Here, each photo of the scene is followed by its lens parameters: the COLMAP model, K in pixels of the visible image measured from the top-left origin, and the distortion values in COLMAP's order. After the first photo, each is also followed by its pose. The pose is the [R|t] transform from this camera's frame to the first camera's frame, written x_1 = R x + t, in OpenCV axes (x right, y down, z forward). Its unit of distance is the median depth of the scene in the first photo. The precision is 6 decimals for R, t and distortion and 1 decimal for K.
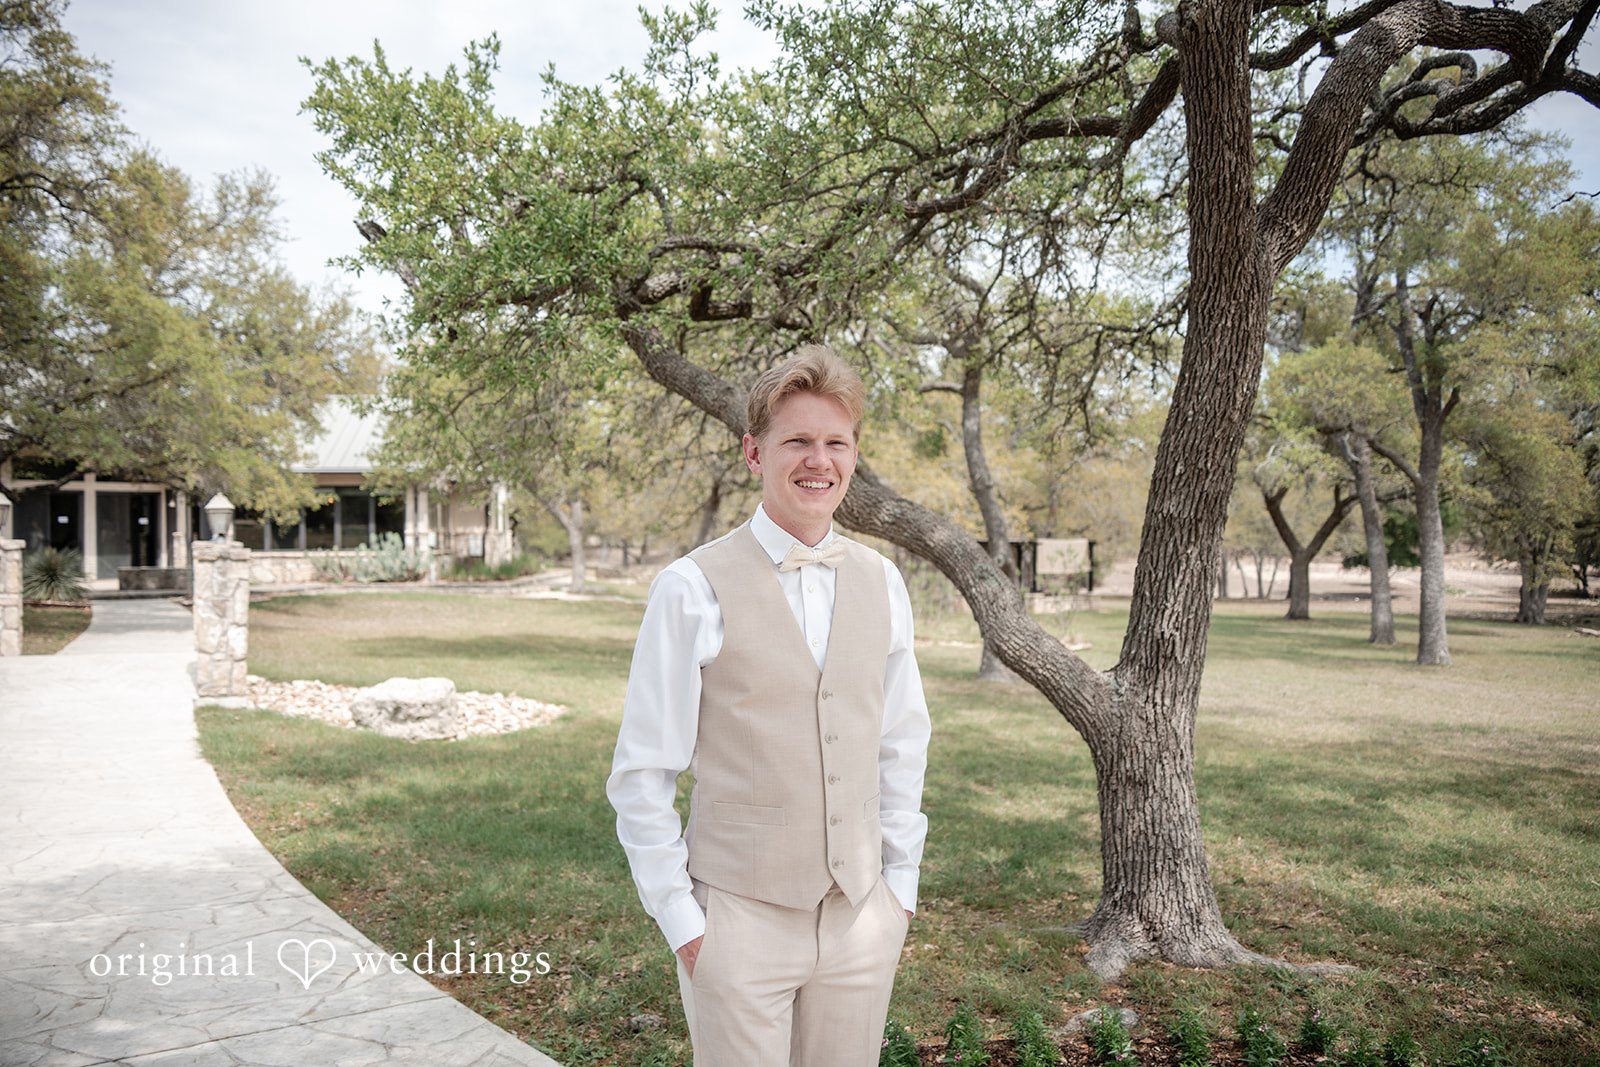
lens RADIAL K [[1434.3, 0, 800.0], [0, 1434.3, 533.5], [0, 0, 1]] dist [0.005782, 0.007446]
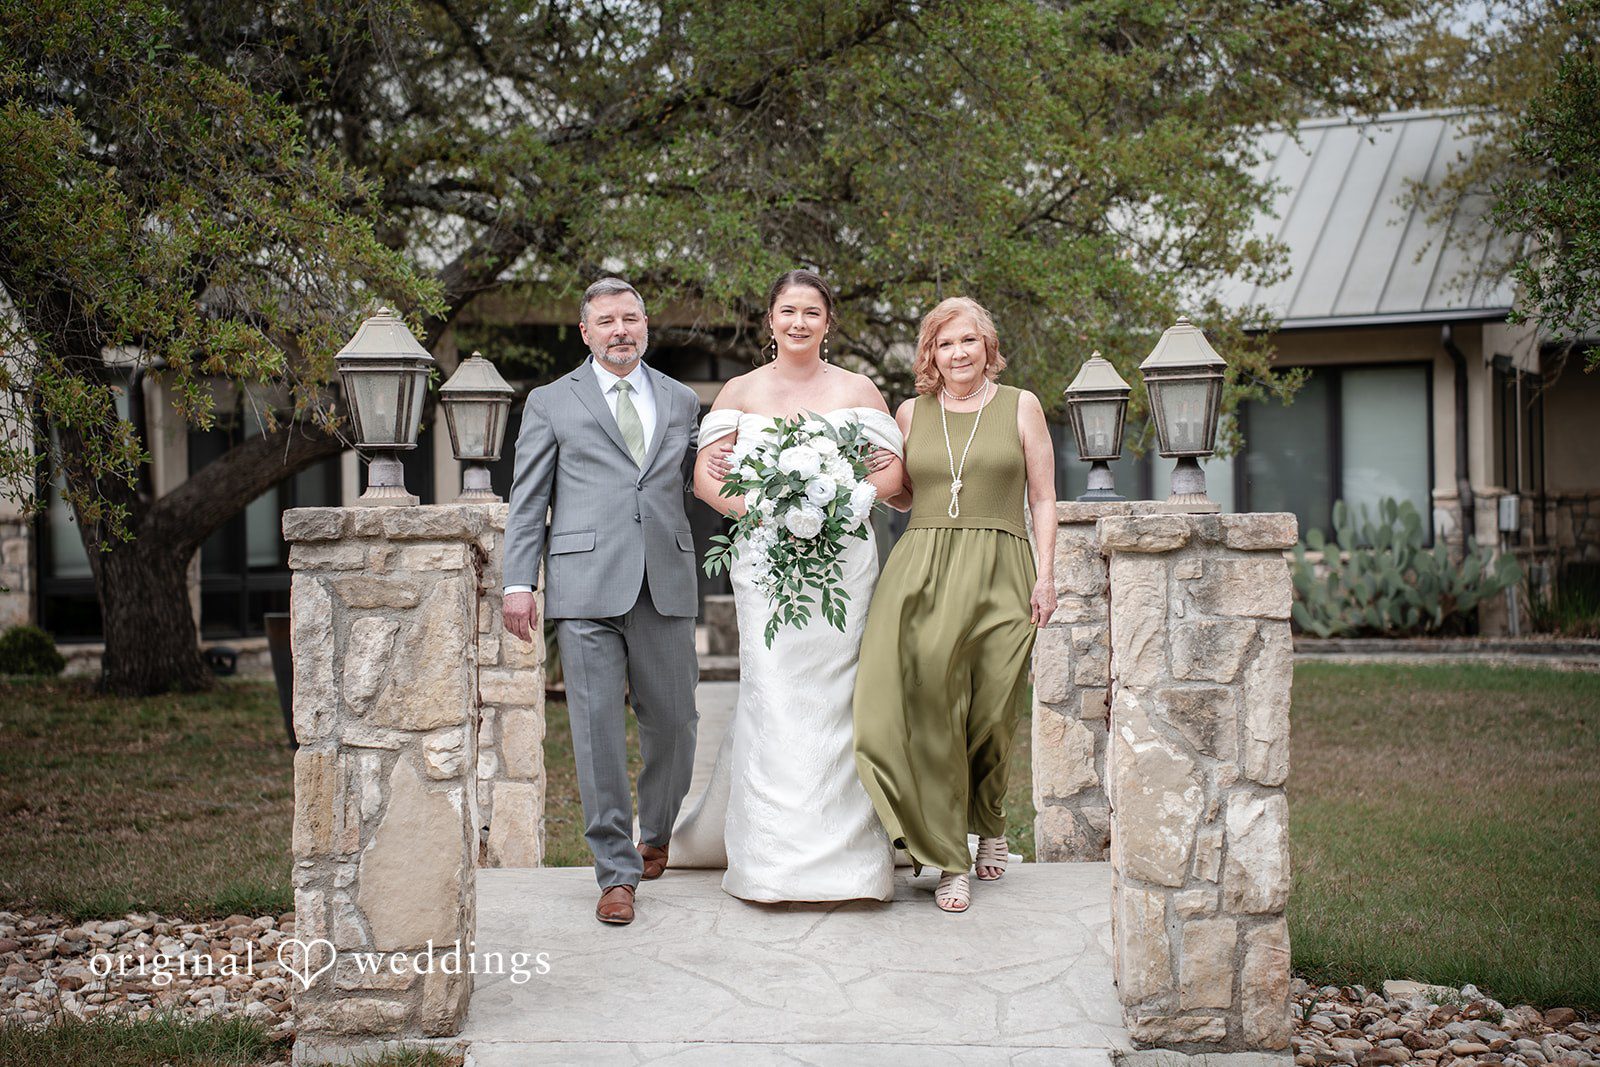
lens RADIAL K [[3318.4, 0, 798.8], [0, 3318.4, 513.2], [0, 0, 1]] dist [1.055922, 0.189096]
pose [[0.926748, -0.015273, -0.375374, -0.170234], [0.014290, 0.999883, -0.005403, 0.010074], [0.375412, -0.000357, 0.926858, 0.269297]]
